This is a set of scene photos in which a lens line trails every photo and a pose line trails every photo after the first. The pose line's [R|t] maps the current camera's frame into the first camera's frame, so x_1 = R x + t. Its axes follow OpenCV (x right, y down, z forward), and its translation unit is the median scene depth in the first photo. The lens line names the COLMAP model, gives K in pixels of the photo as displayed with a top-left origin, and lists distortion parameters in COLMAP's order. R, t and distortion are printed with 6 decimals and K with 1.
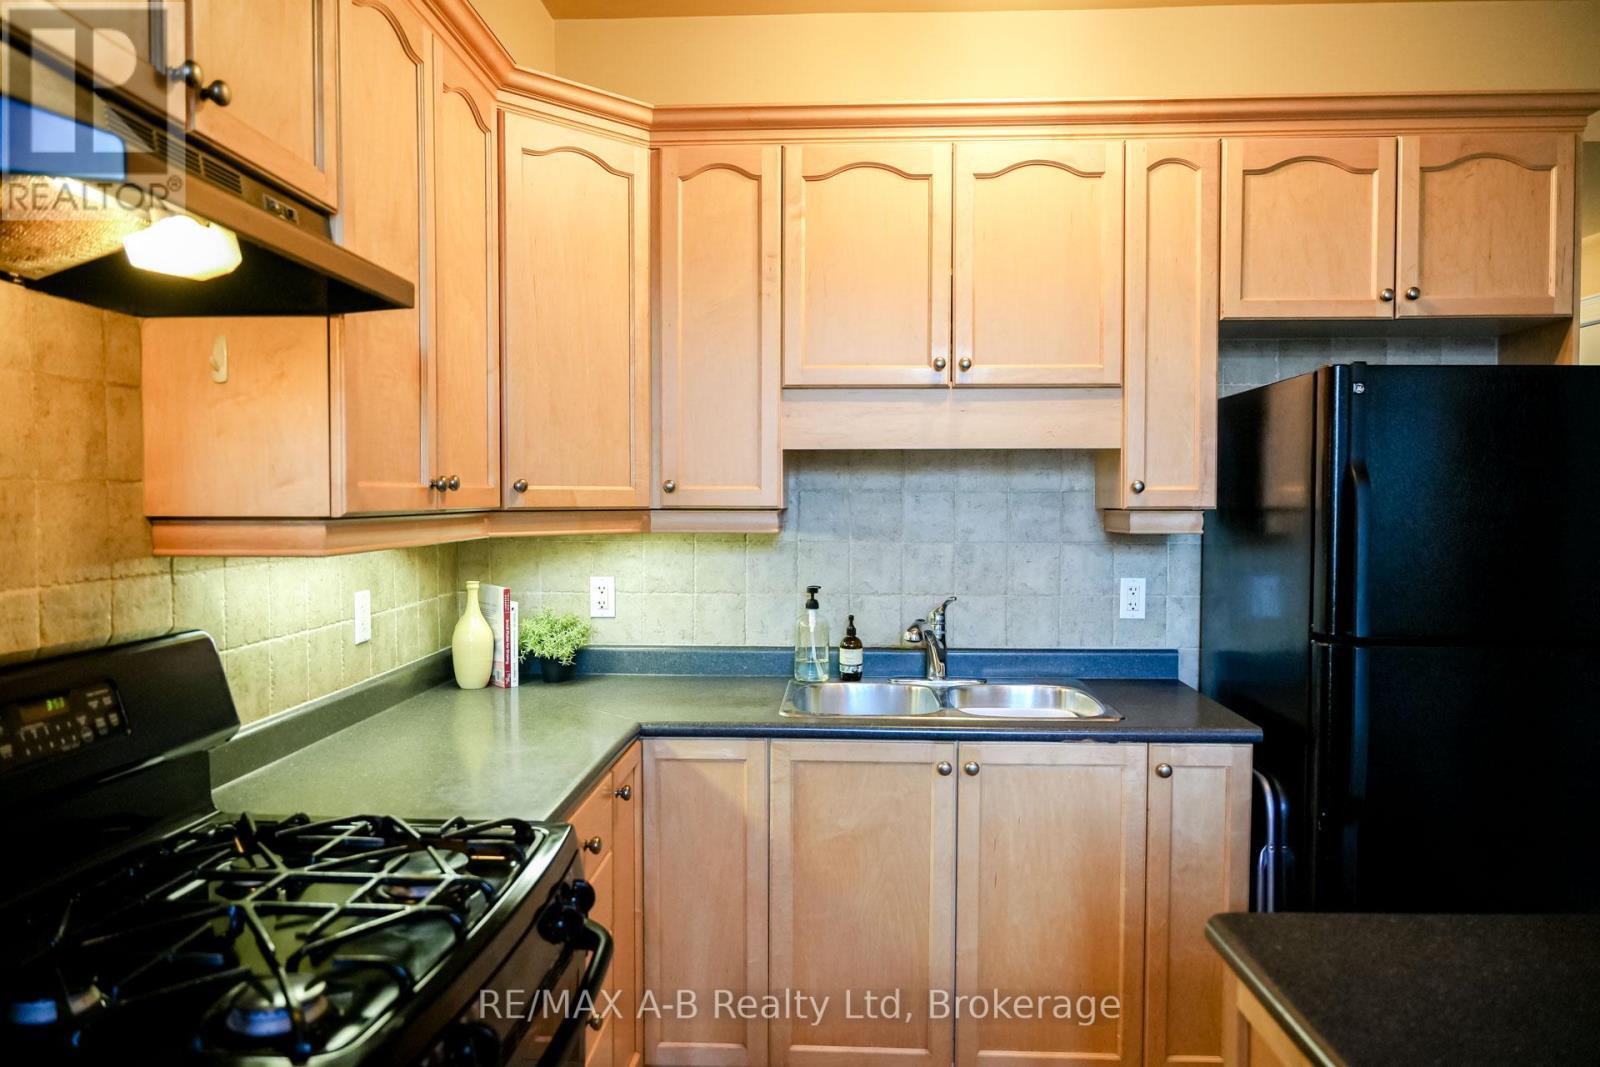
lens RADIAL K [[1092.1, 0, 800.0], [0, 1092.1, 533.5], [0, 0, 1]] dist [-0.000447, 0.001413]
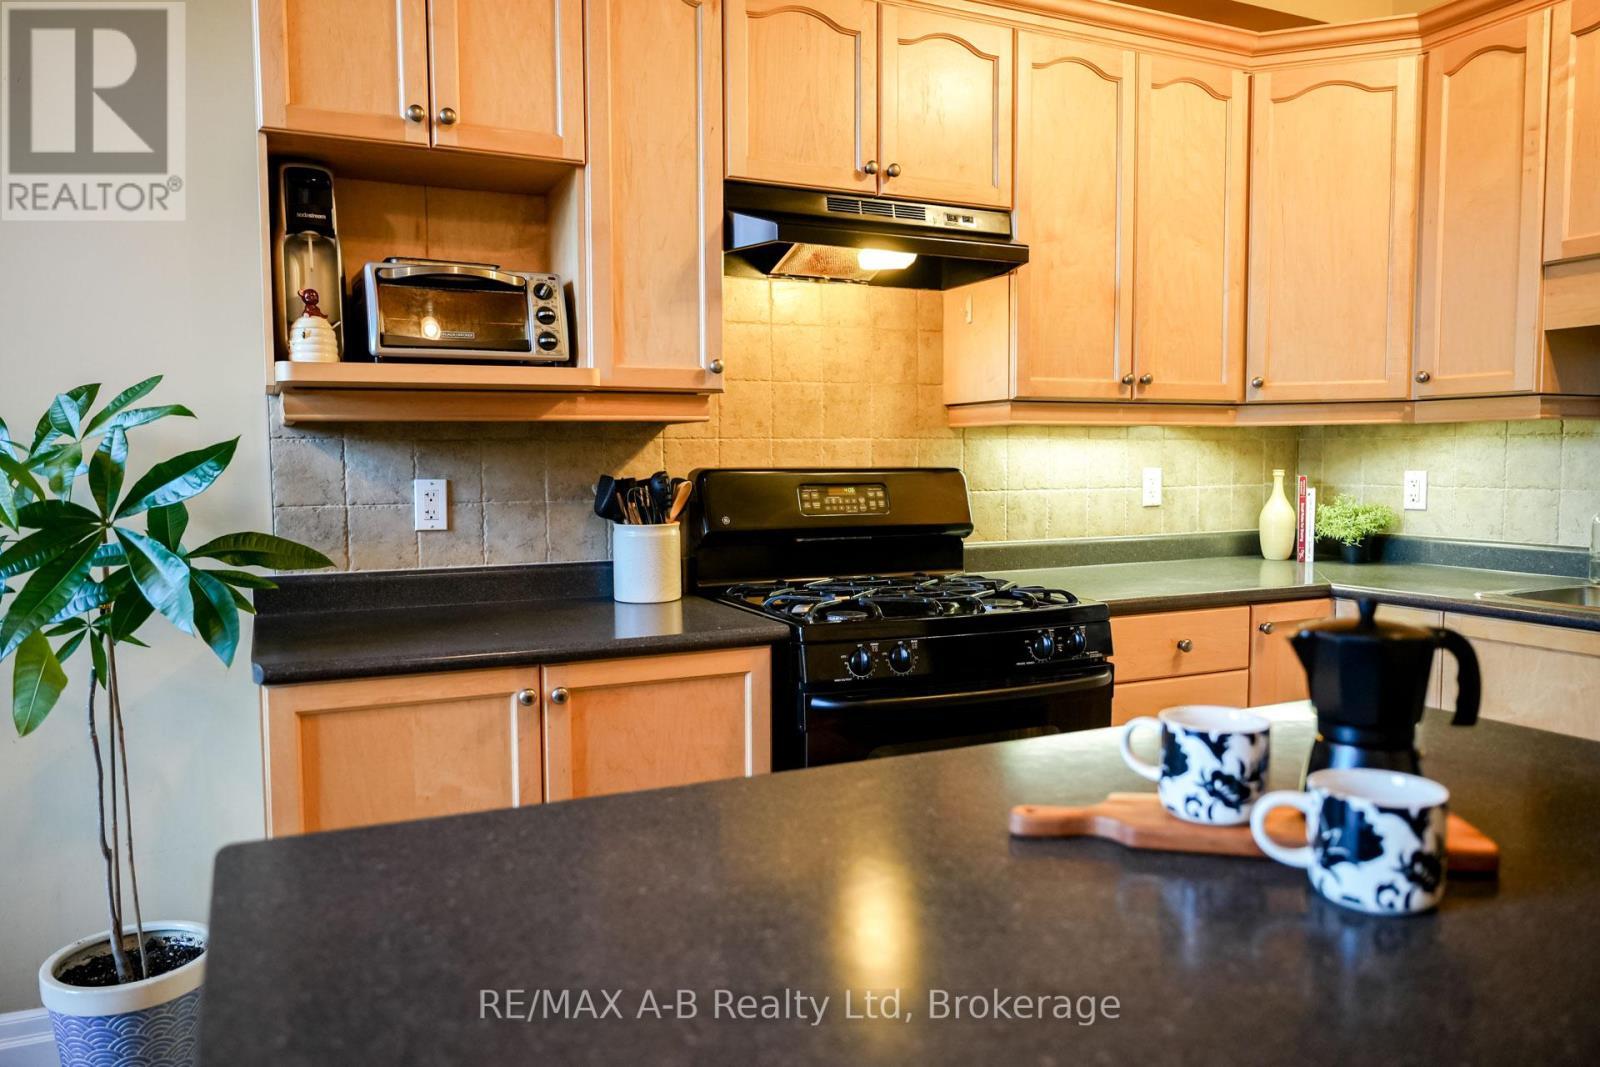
lens RADIAL K [[1132.8, 0, 790.2], [0, 1132.8, 532.0], [0, 0, 1]] dist [-0.004057, 0.000392]
pose [[0.463254, 0.052761, -0.884654, 0.724025], [-0.022299, 0.998604, 0.047879, 0.085459], [0.885945, -0.002453, 0.463784, -0.051448]]
